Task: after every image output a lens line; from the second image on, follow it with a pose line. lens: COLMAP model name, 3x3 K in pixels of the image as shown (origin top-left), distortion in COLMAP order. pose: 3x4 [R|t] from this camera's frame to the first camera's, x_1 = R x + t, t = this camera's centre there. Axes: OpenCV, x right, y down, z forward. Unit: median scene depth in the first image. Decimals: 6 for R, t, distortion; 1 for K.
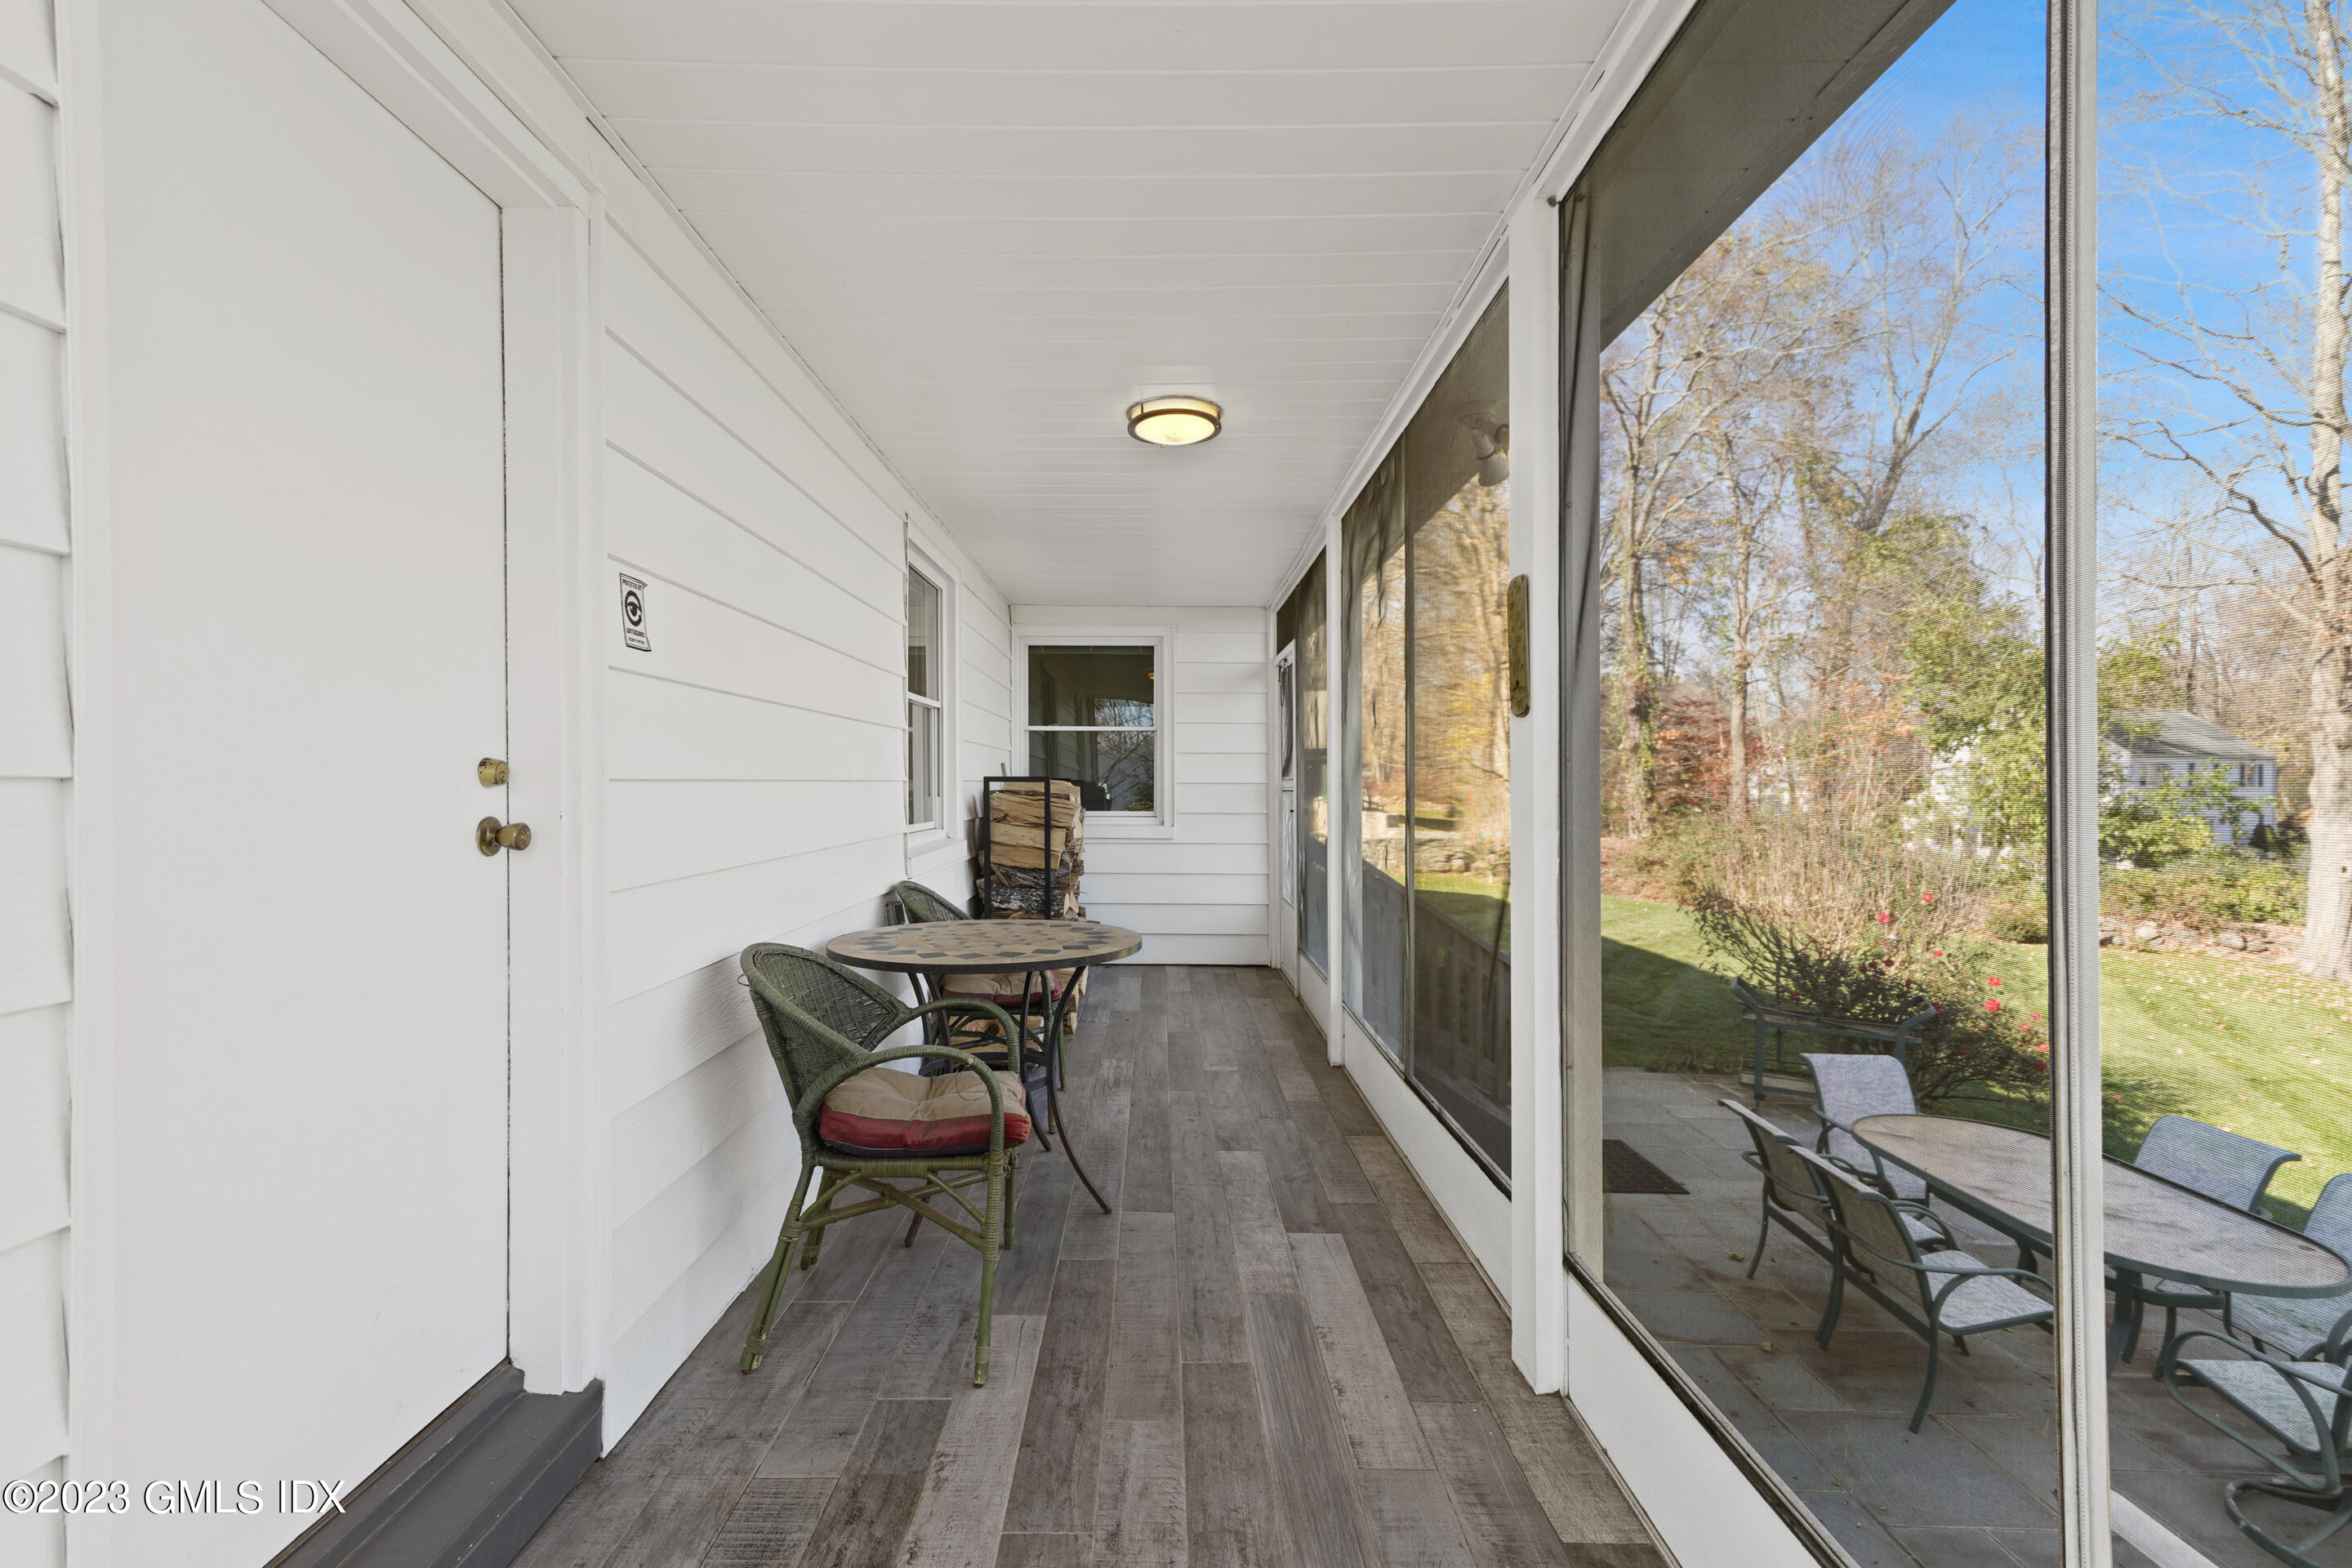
lens RADIAL K [[1076.8, 0, 1166.0], [0, 1076.8, 781.3], [0, 0, 1]] dist [0.011388, 0.000514]
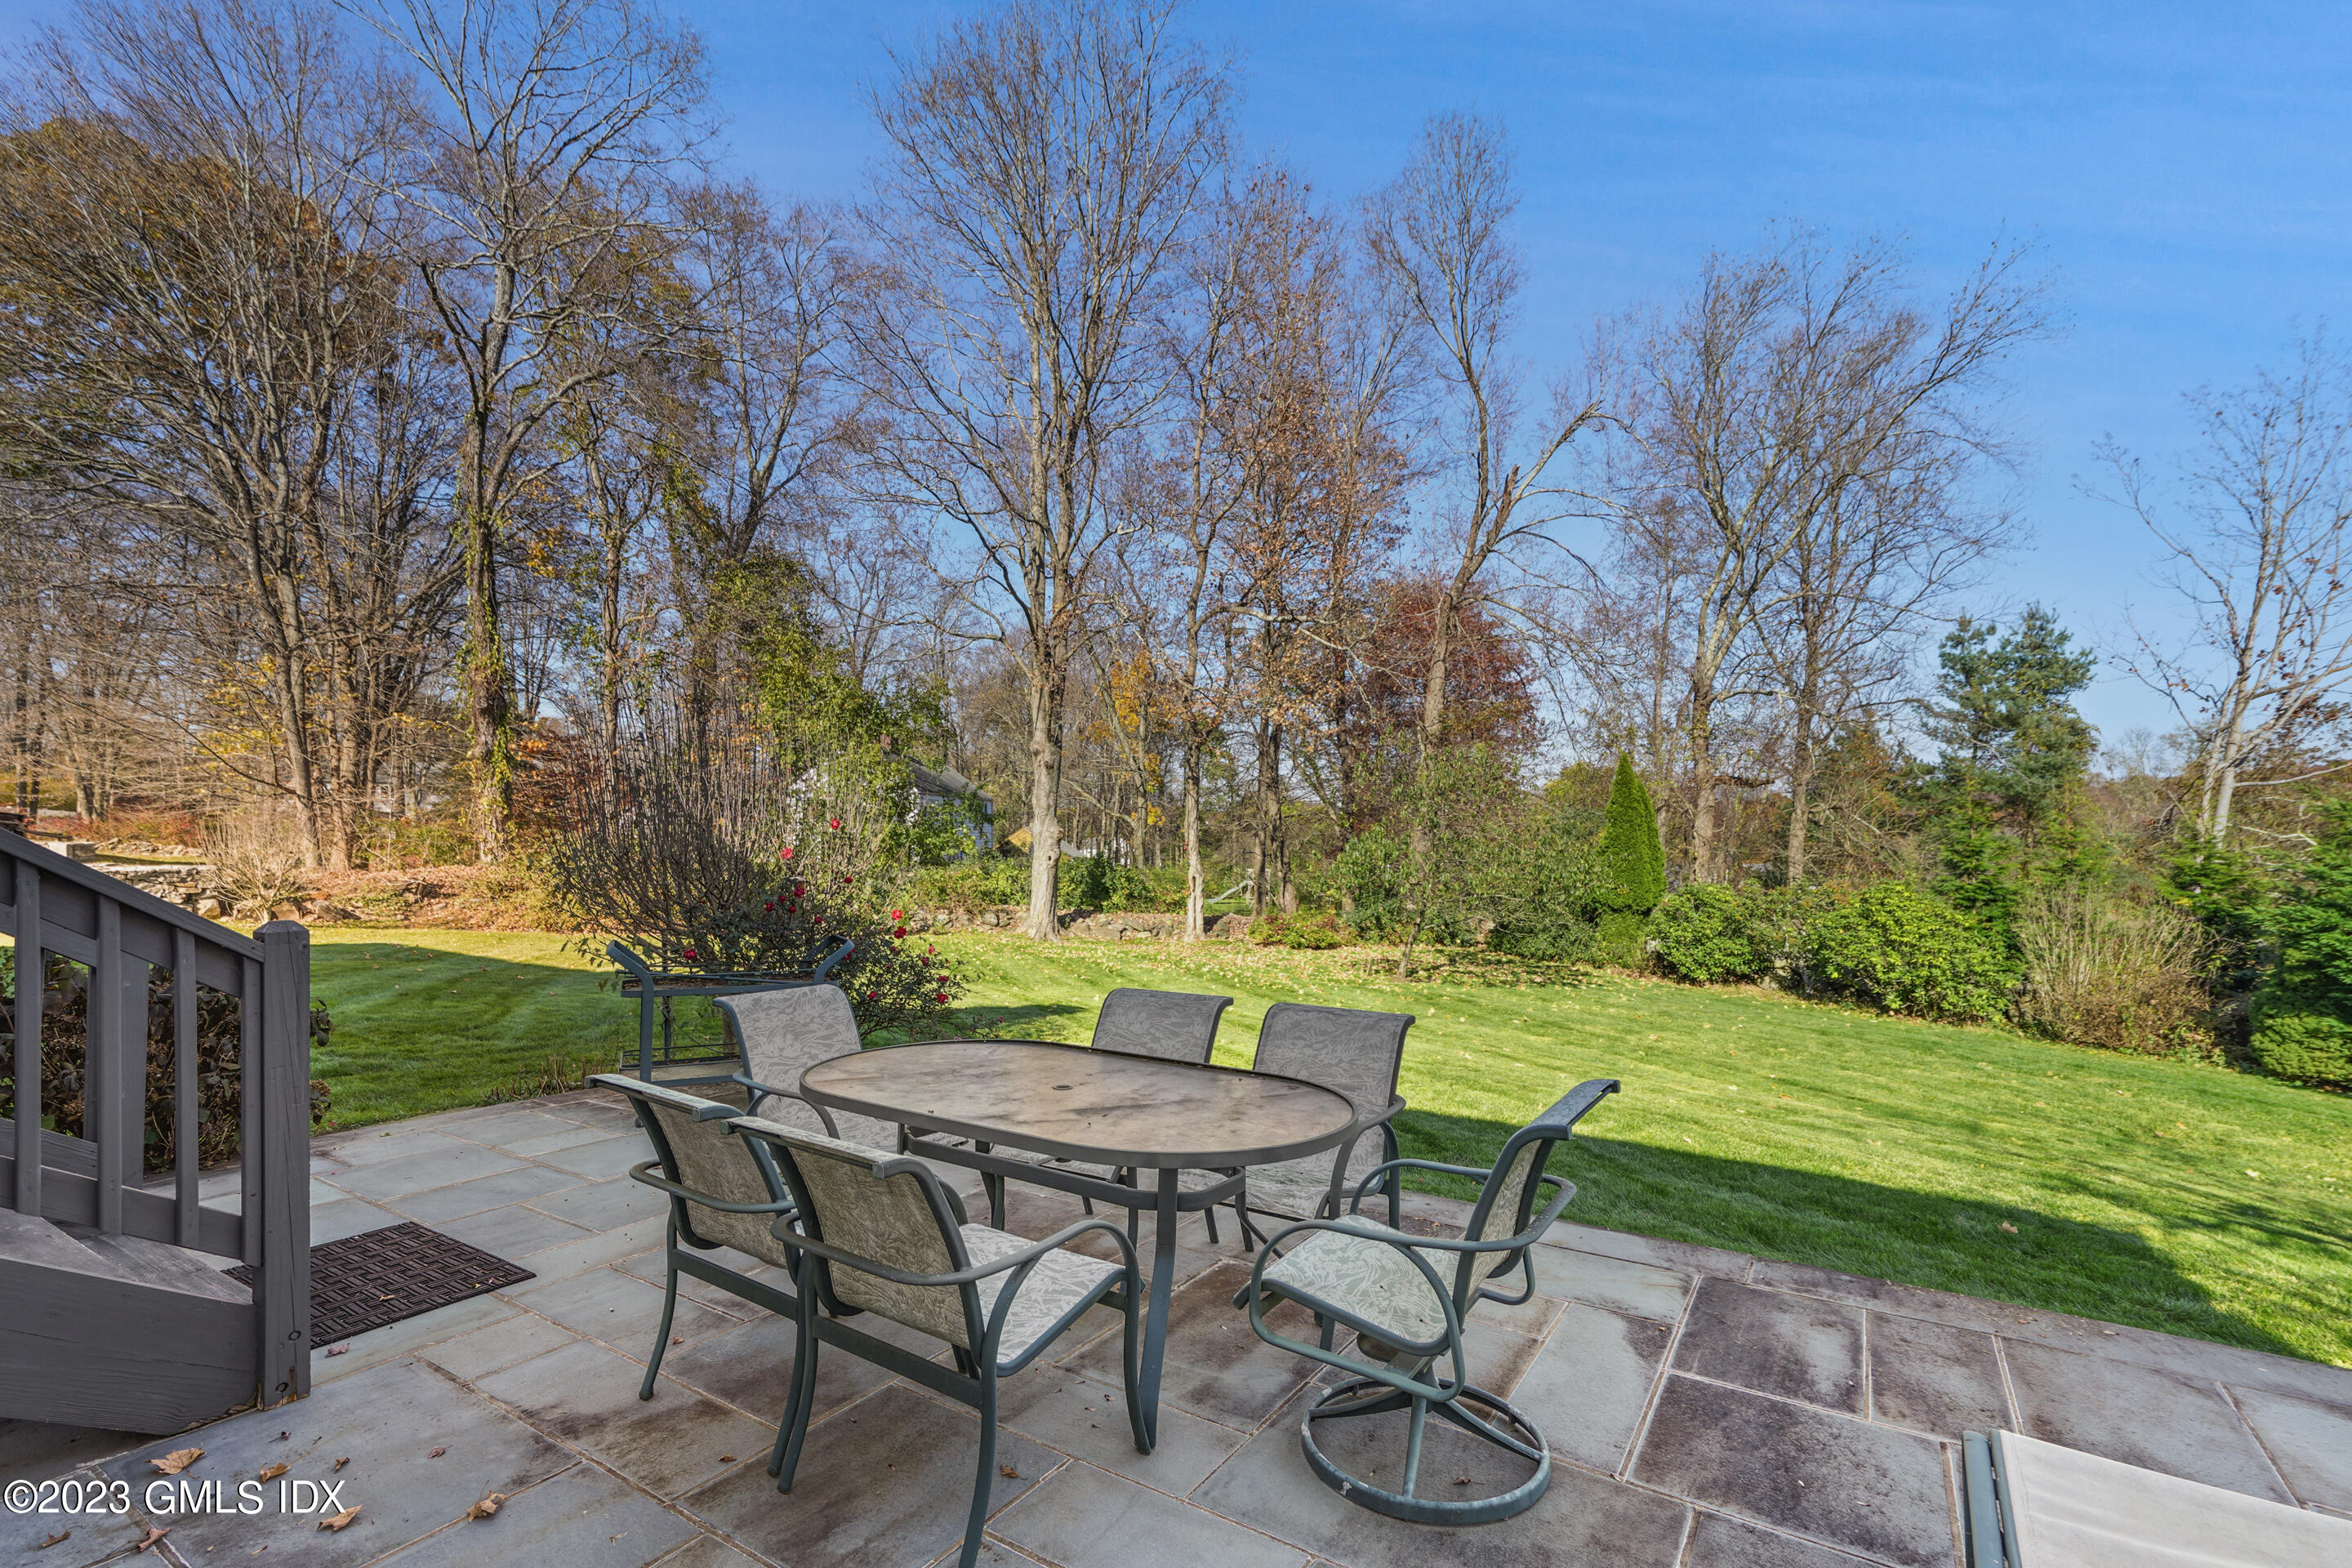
lens RADIAL K [[1076.8, 0, 1175.8], [0, 1076.8, 818.1], [0, 0, 1]] dist [0.011388, 0.000514]
pose [[0.564460, -0.000314, 0.825460, 0.244621], [0.010030, 0.999929, -0.006479, 0.177106], [-0.825399, 0.011936, 0.564423, 0.476765]]
